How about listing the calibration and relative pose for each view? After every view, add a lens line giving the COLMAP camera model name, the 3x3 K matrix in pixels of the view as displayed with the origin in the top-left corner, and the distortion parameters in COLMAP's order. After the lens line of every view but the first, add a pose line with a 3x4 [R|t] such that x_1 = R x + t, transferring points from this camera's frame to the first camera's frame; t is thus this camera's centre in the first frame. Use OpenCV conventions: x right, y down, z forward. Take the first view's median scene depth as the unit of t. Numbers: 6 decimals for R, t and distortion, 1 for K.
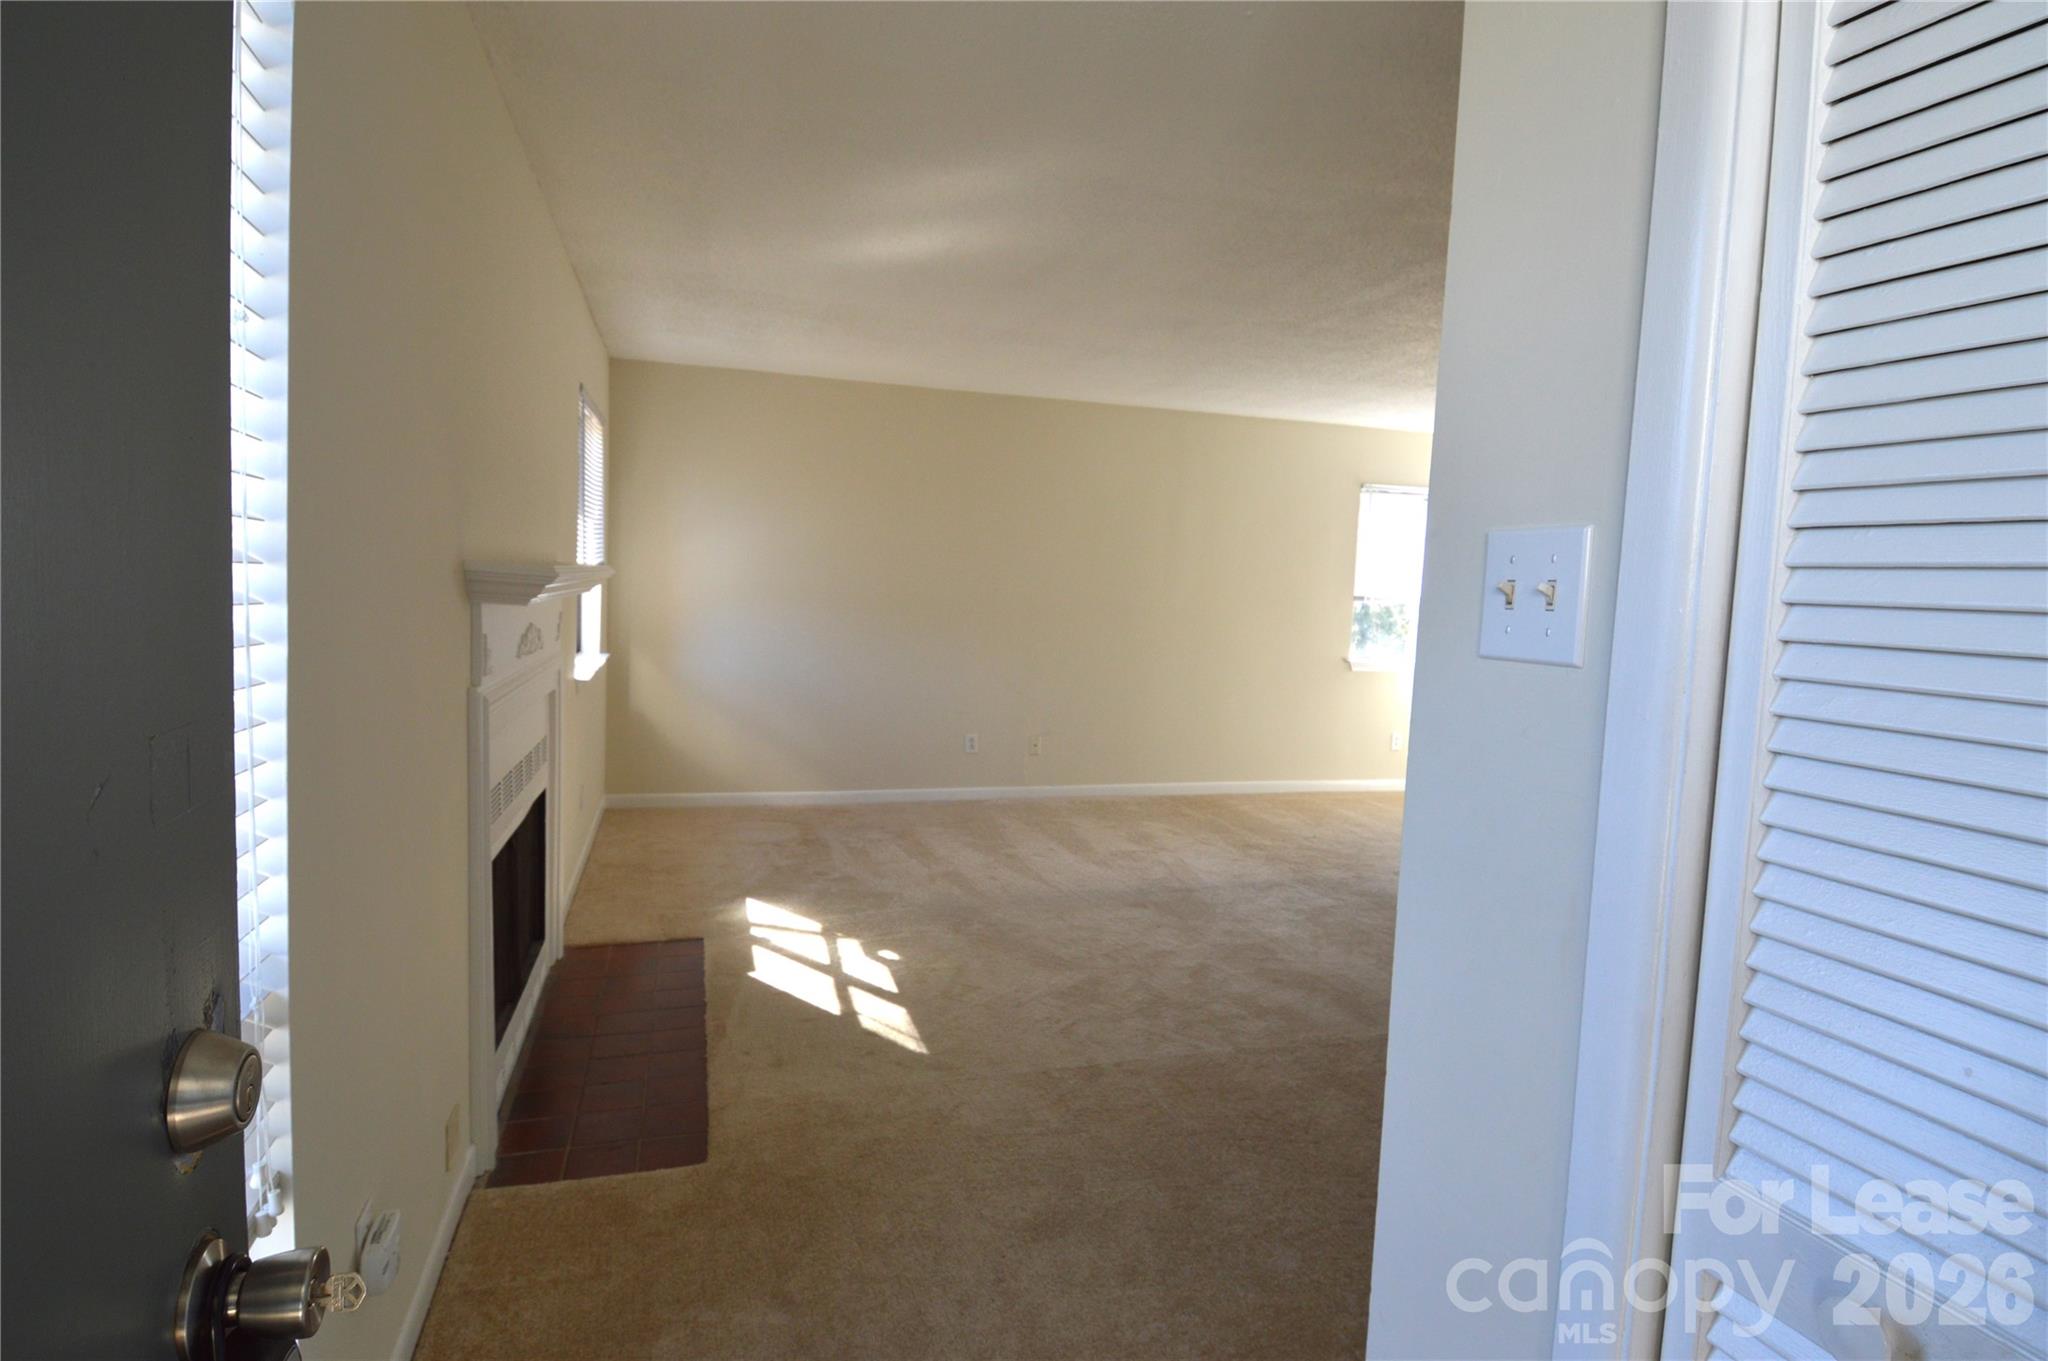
lens RADIAL K [[1067.1, 0, 1021.4], [0, 1067.1, 665.6], [0, 0, 1]] dist [0.046238, -0.055911]
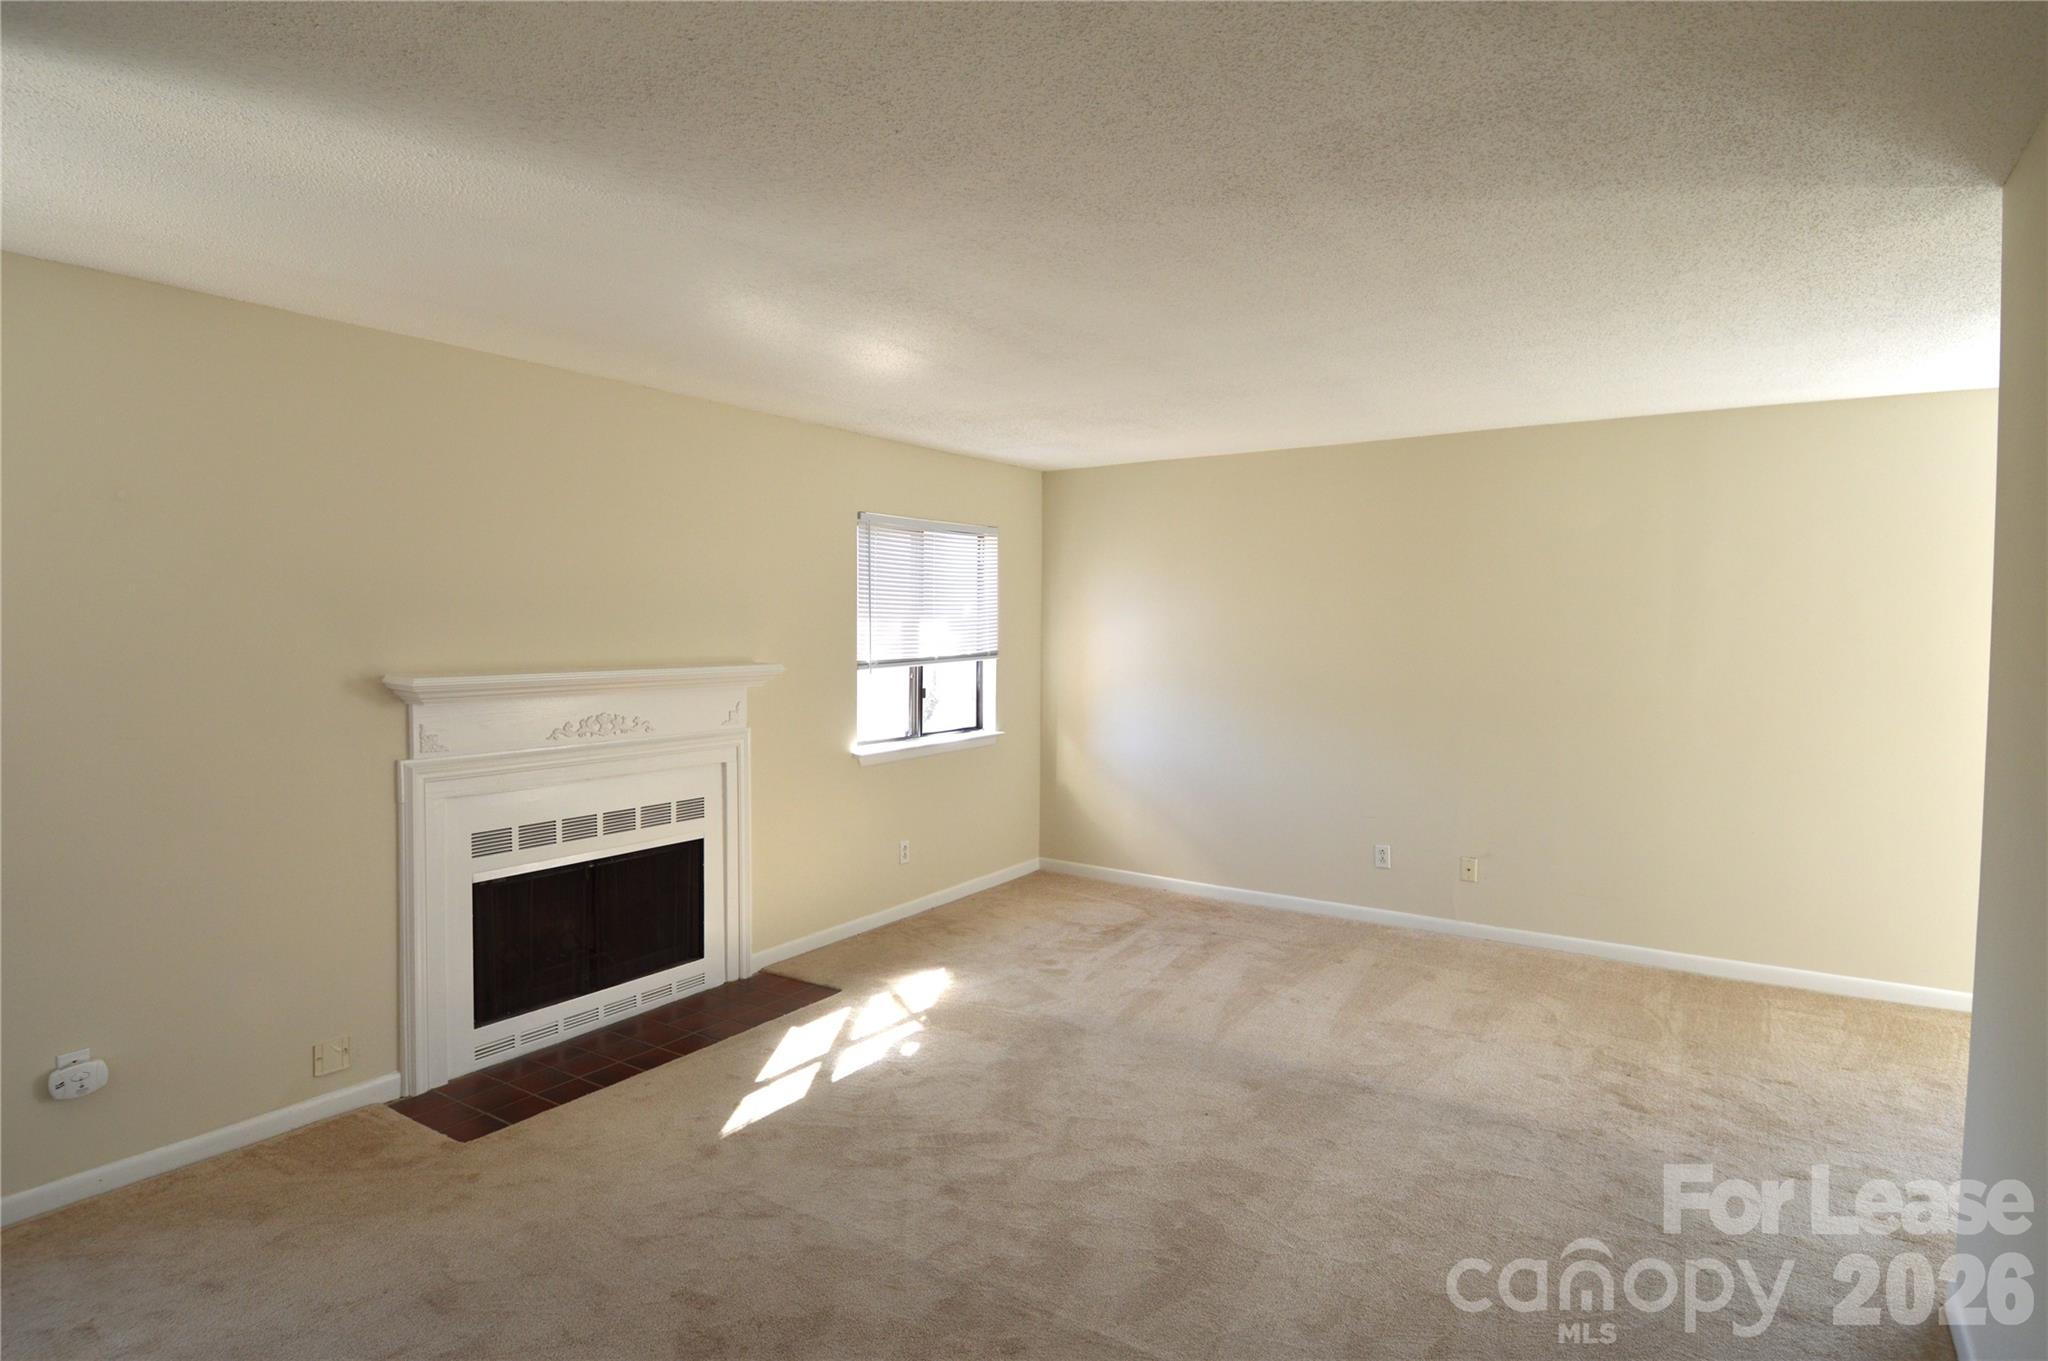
lens RADIAL K [[1067.1, 0, 1021.4], [0, 1067.1, 665.6], [0, 0, 1]] dist [0.046238, -0.055911]
pose [[0.642909, -0.004935, -0.765926, 0.683284], [-0.041507, 0.998285, -0.041273, -0.048337], [0.764817, 0.058326, 0.641602, 0.395760]]
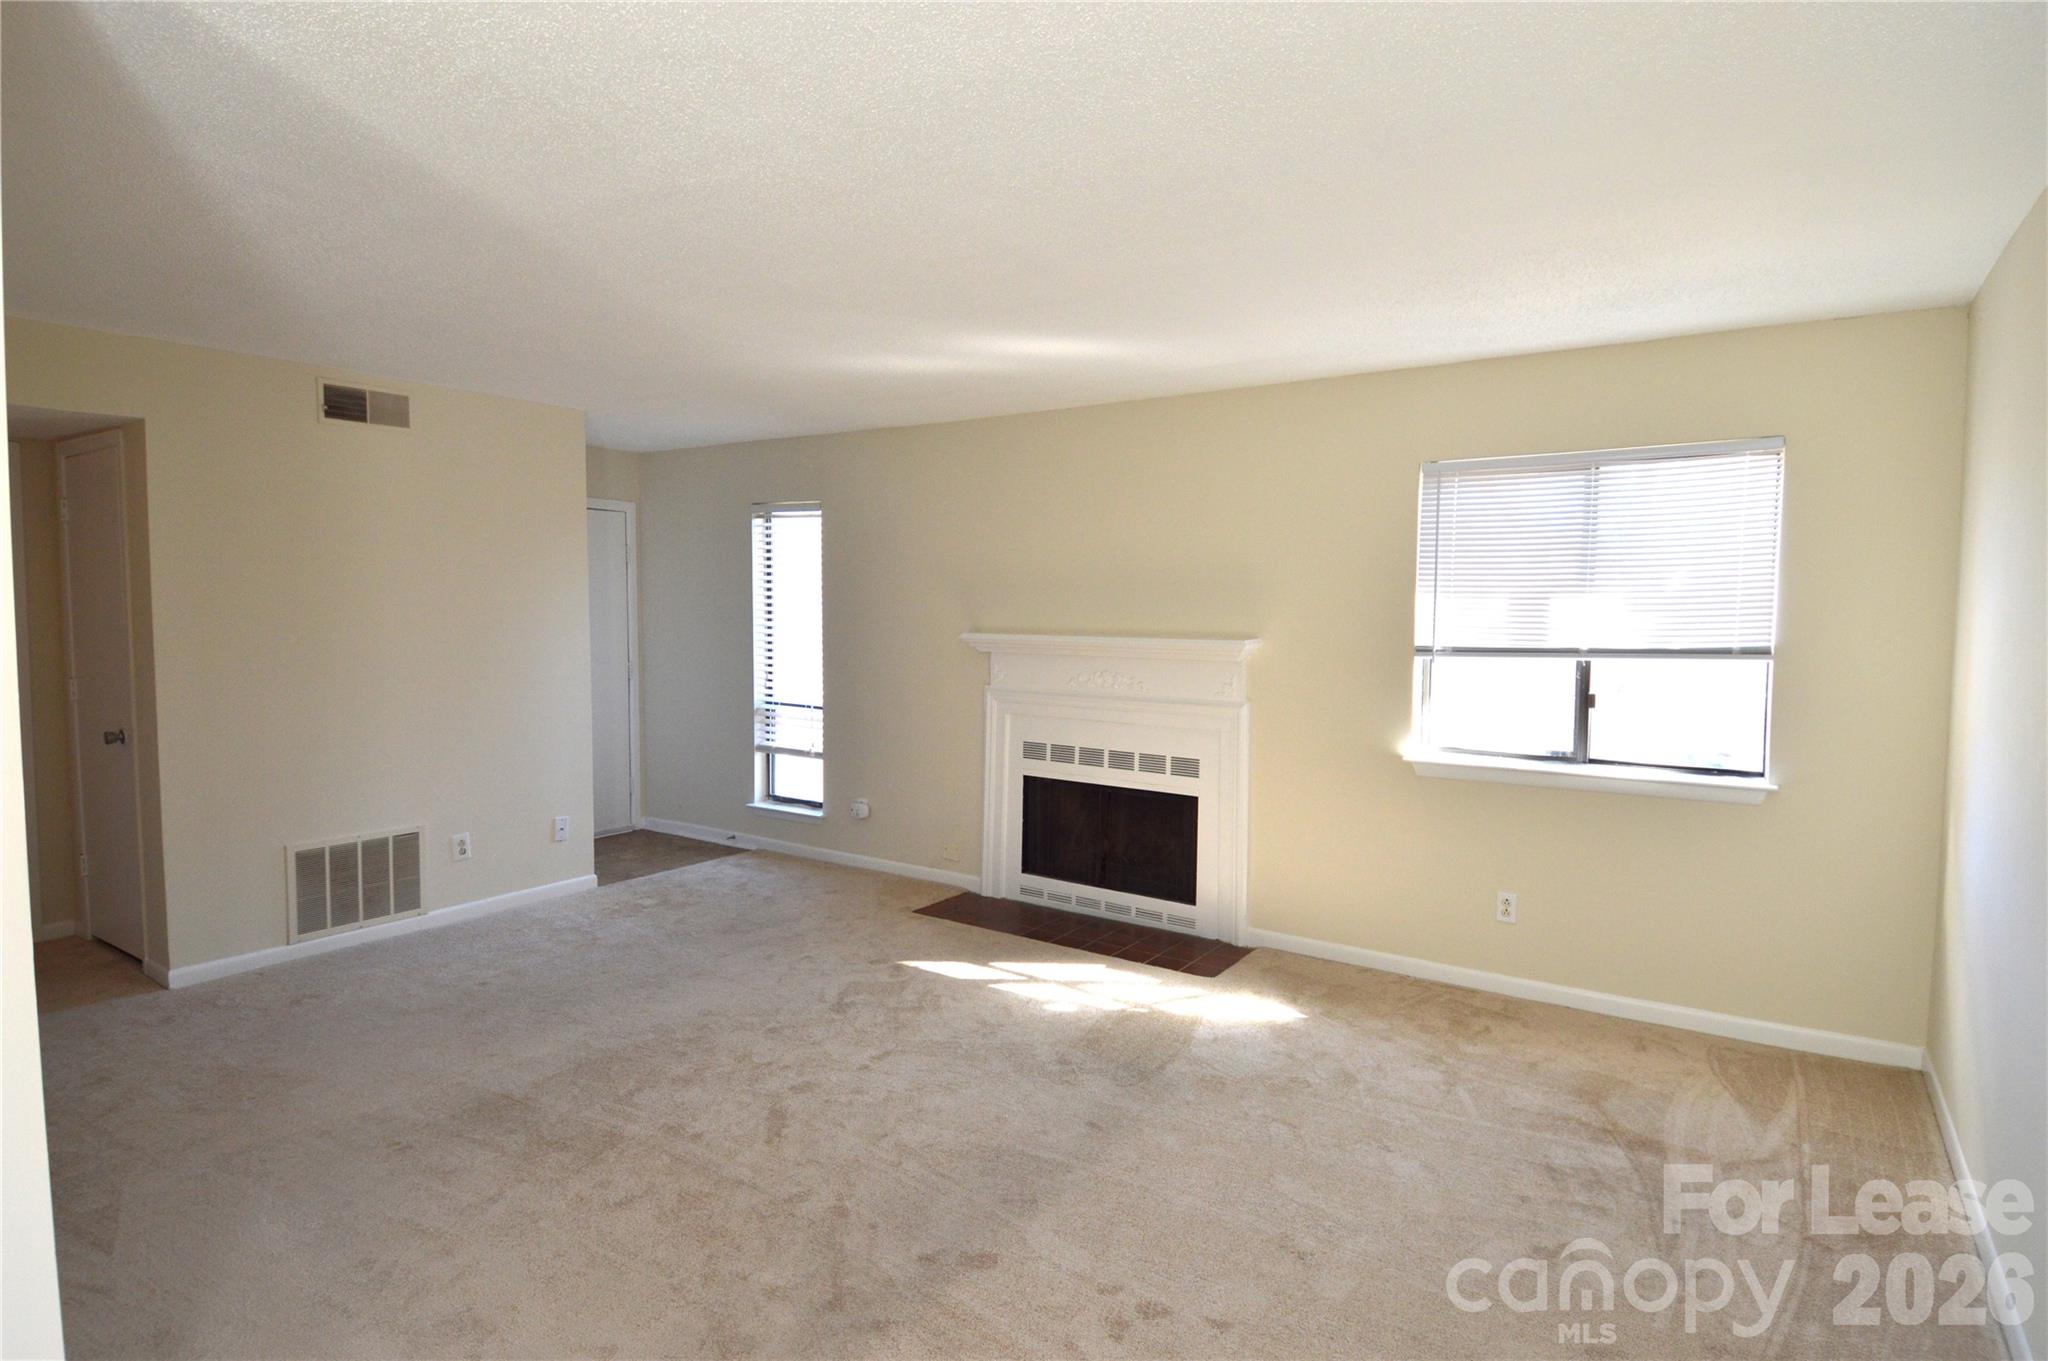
lens RADIAL K [[1067.1, 0, 1021.4], [0, 1067.1, 665.6], [0, 0, 1]] dist [0.046238, -0.055911]
pose [[-0.765516, -0.003501, -0.643408, 0.548725], [-0.086436, 0.991480, 0.097445, -0.149870], [0.637585, 0.130210, -0.759296, 1.644321]]
